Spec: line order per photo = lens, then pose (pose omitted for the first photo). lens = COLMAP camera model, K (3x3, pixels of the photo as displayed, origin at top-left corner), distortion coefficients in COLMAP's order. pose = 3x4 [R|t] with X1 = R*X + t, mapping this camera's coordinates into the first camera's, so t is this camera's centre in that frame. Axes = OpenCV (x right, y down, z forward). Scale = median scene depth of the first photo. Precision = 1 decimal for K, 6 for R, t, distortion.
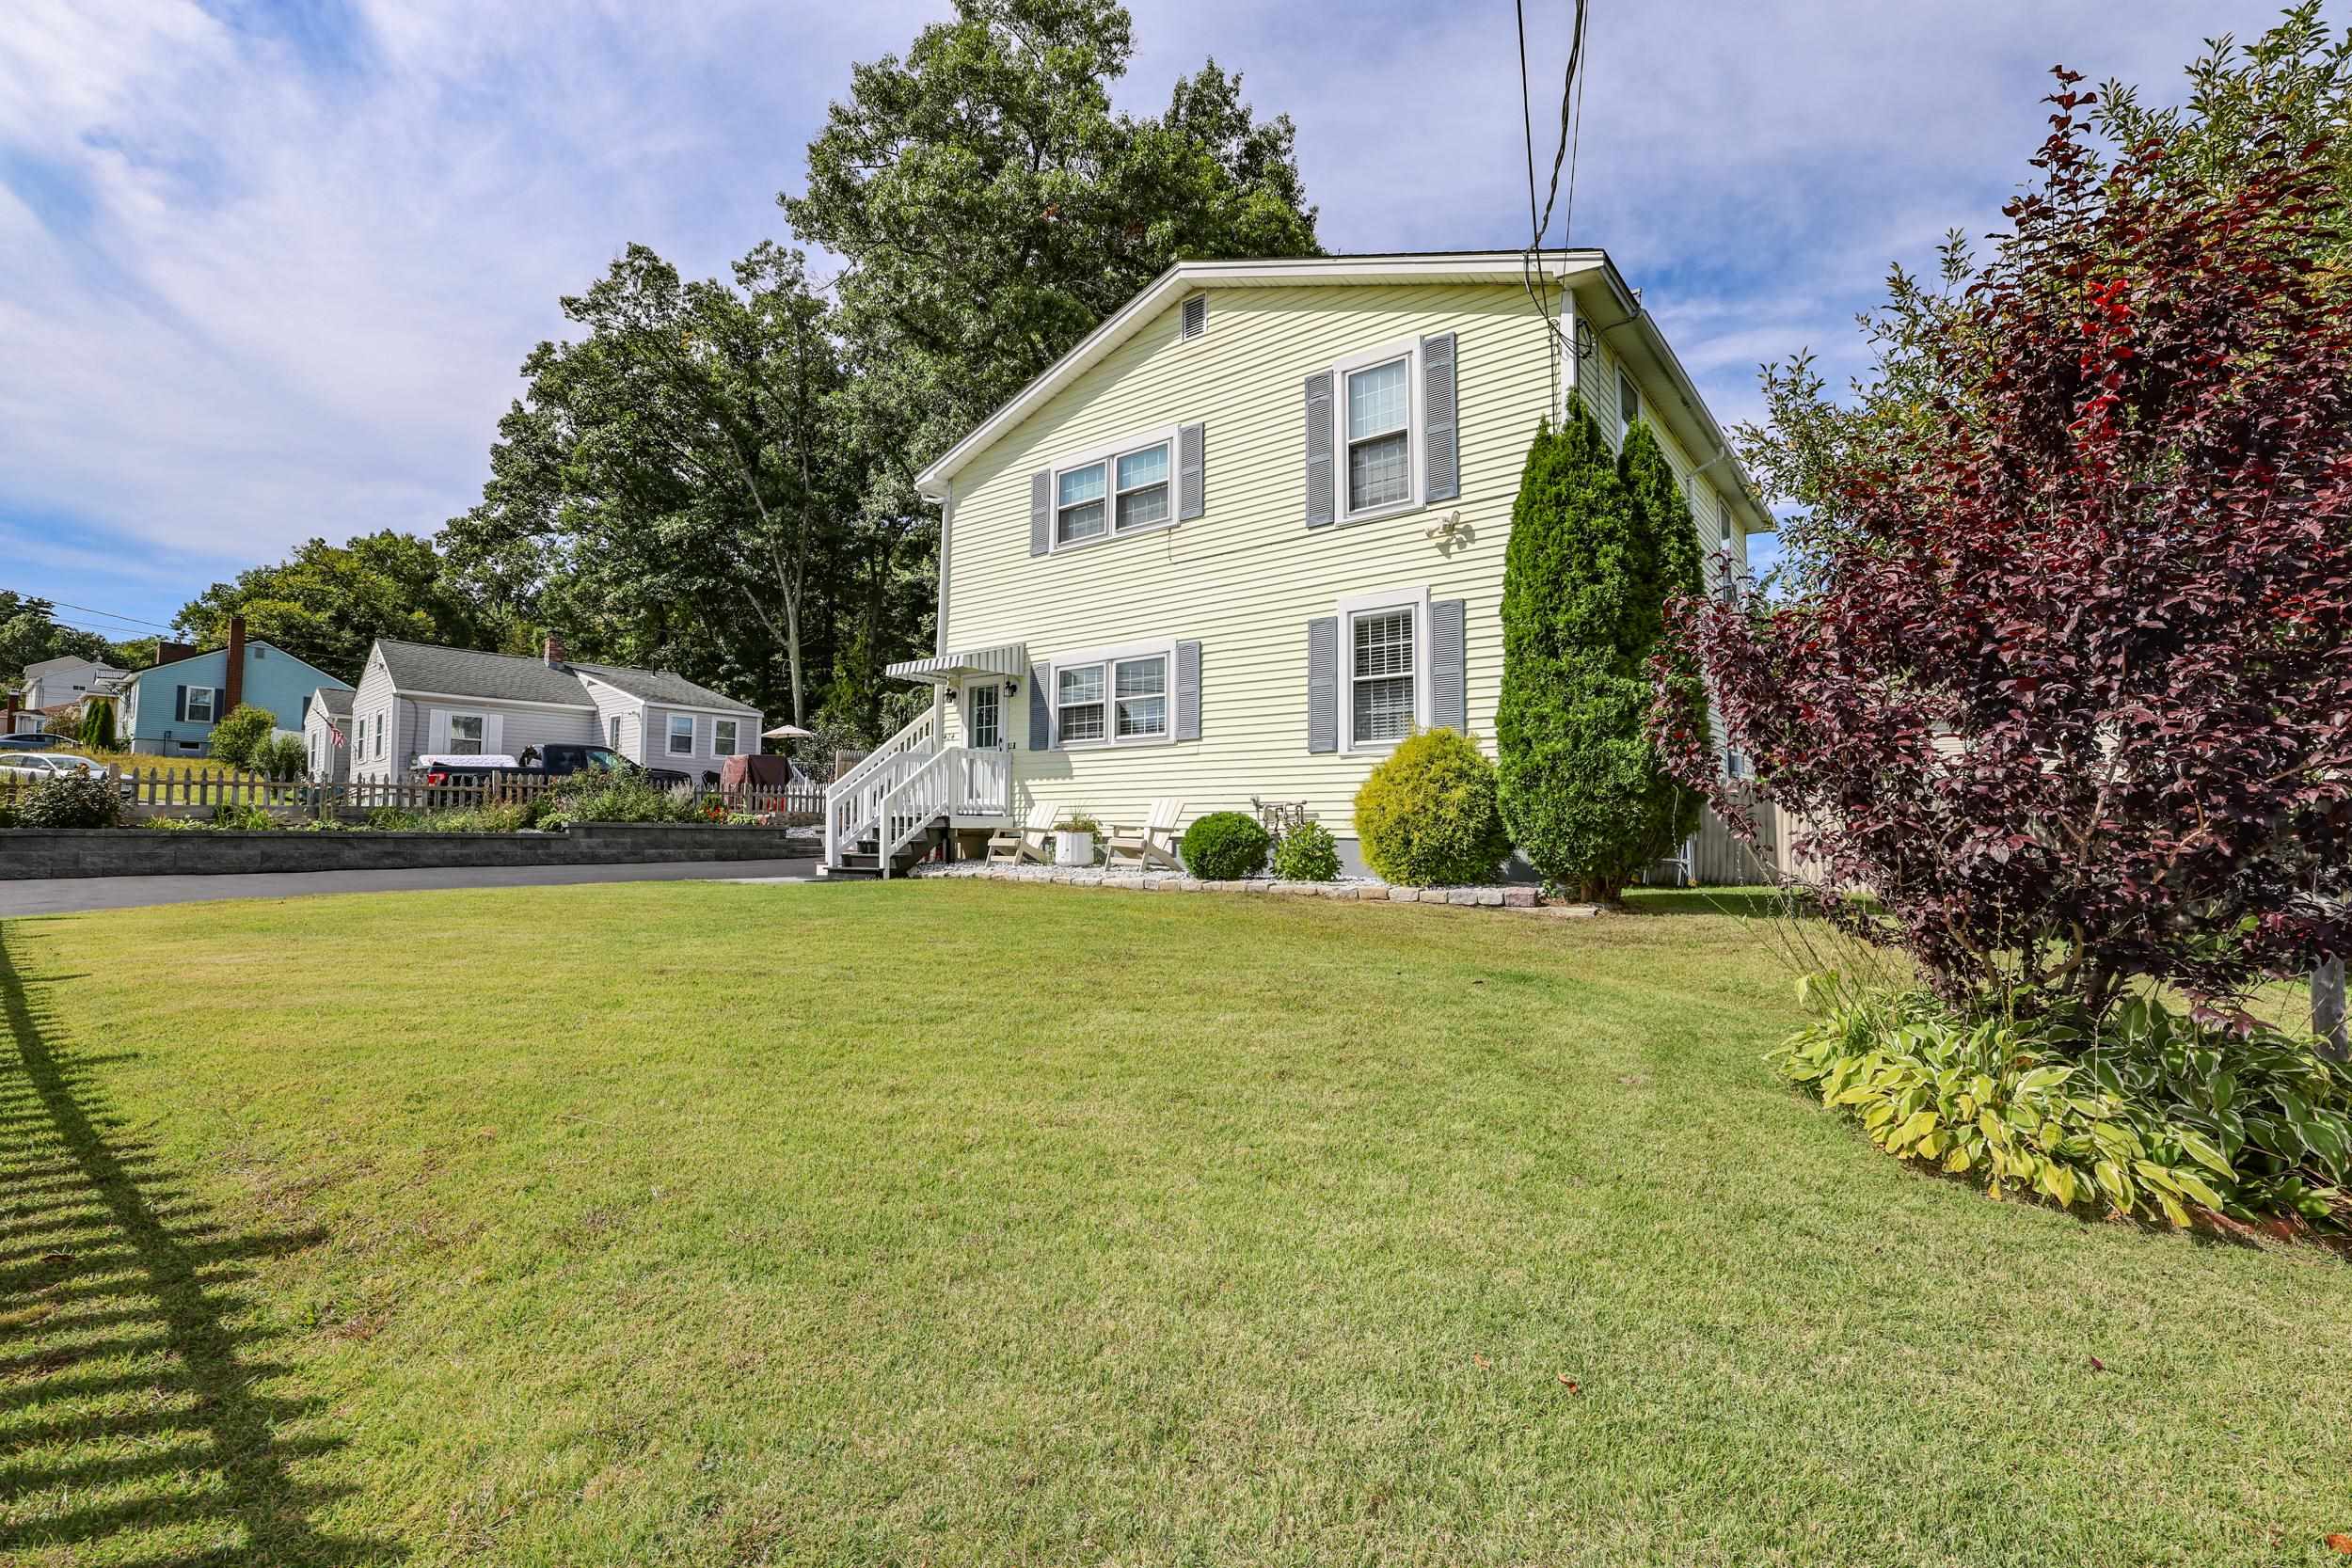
lens RADIAL K [[1028.0, 0, 1162.2], [0, 1028.0, 792.2], [0, 0, 1]] dist [-0.035444, 0.004459]
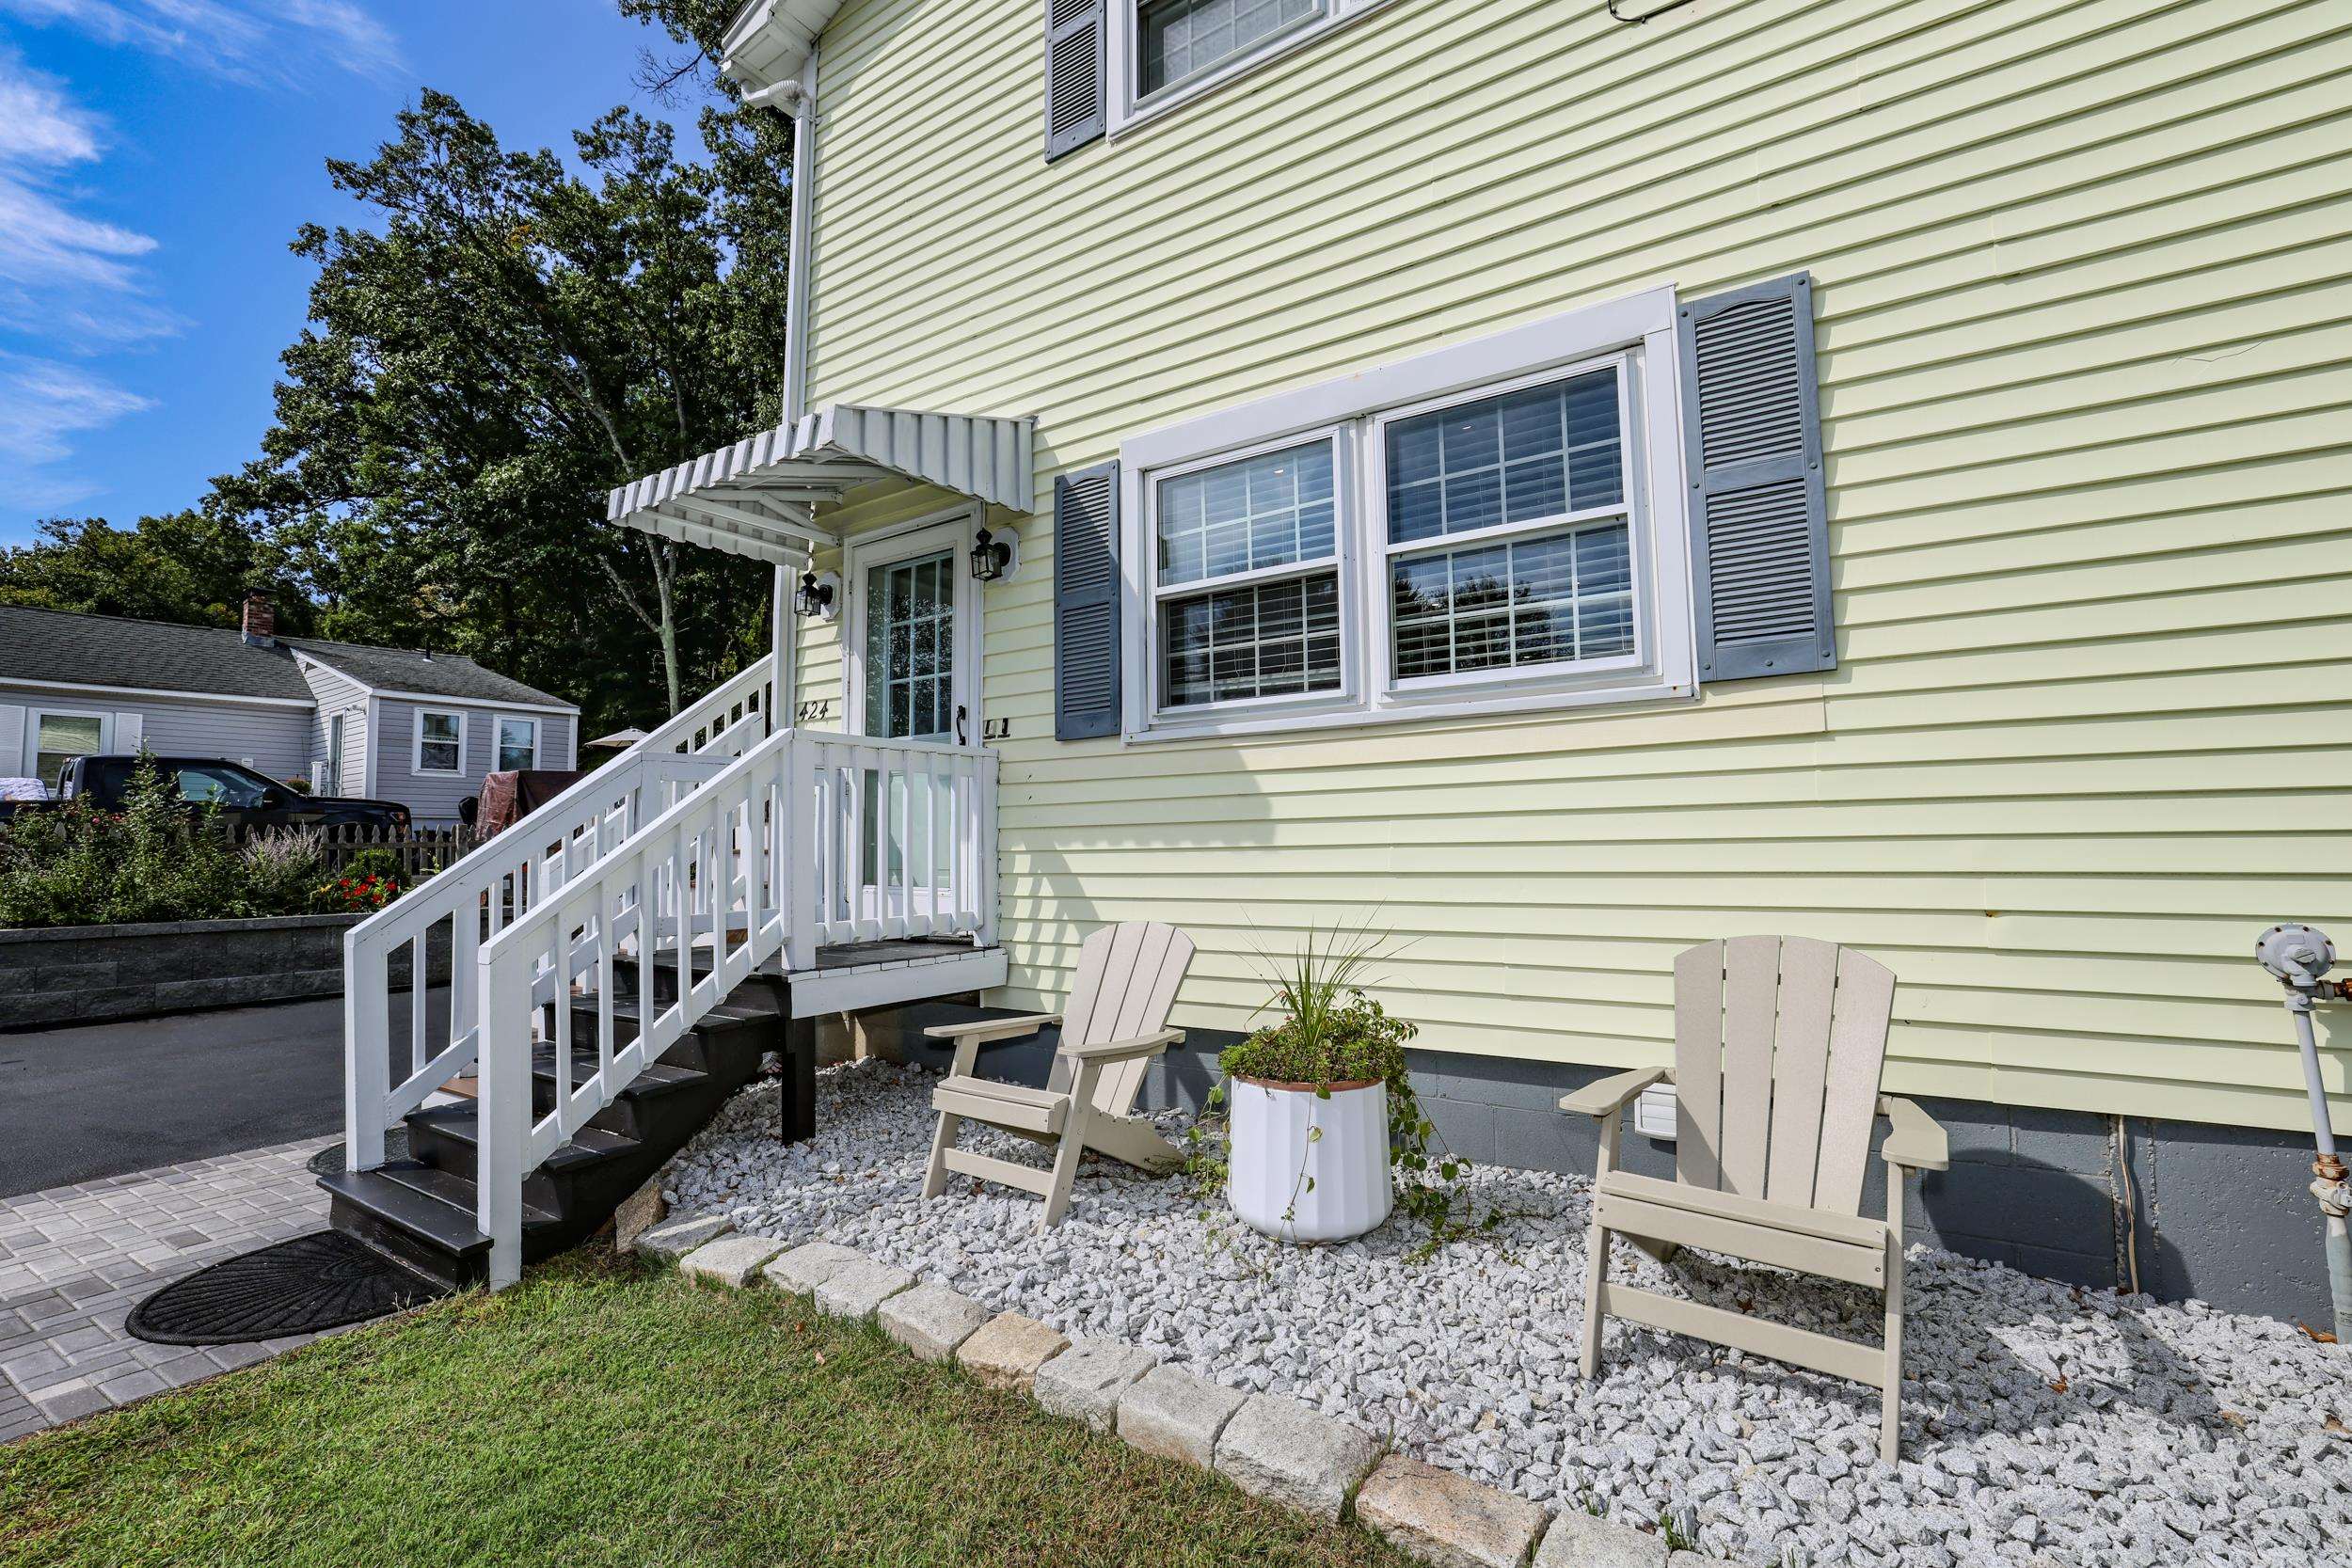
lens RADIAL K [[1028.0, 0, 1199.9], [0, 1028.0, 776.0], [0, 0, 1]] dist [-0.035444, 0.004459]
pose [[0.994856, -0.017869, 0.099714, -0.038055], [0.020193, 0.999546, -0.022344, -0.007029], [-0.099270, 0.024243, 0.994765, 0.220170]]
